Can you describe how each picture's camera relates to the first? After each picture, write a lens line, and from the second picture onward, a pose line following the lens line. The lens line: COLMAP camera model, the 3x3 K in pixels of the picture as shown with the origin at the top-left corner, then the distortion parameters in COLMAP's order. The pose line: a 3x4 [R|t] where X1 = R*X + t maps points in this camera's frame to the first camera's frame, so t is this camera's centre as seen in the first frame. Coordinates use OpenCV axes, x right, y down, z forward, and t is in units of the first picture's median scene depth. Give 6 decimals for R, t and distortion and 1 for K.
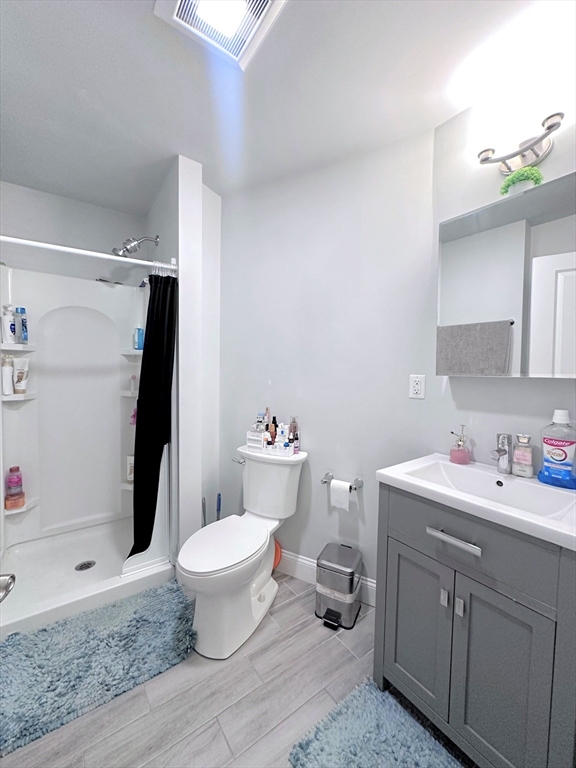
lens RADIAL K [[305.8, 0, 288.7], [0, 305.8, 382.2], [0, 0, 1]] dist [-0.005186, 0.000940]
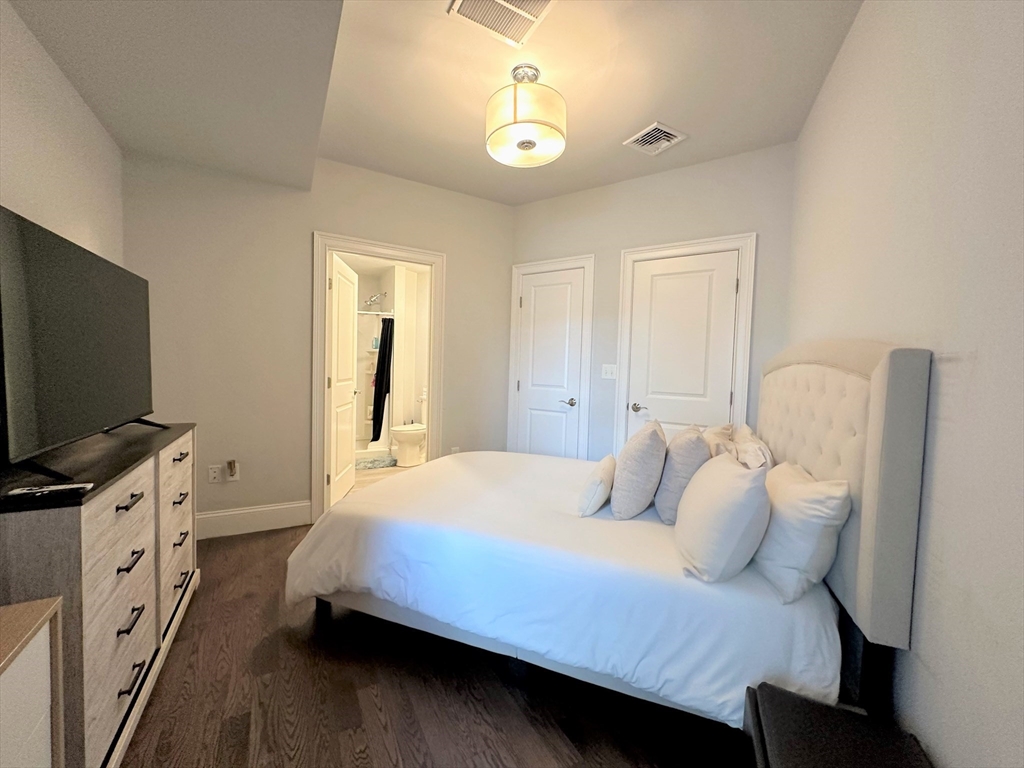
lens RADIAL K [[407.7, 0, 515.1], [0, 407.7, 384.0], [0, 0, 1]] dist [-0.005186, 0.000940]
pose [[0.993025, 0.020912, -0.116034, 0.977615], [-0.020632, 0.999781, 0.003615, 0.125111], [0.116084, -0.001196, 0.993239, -2.087217]]
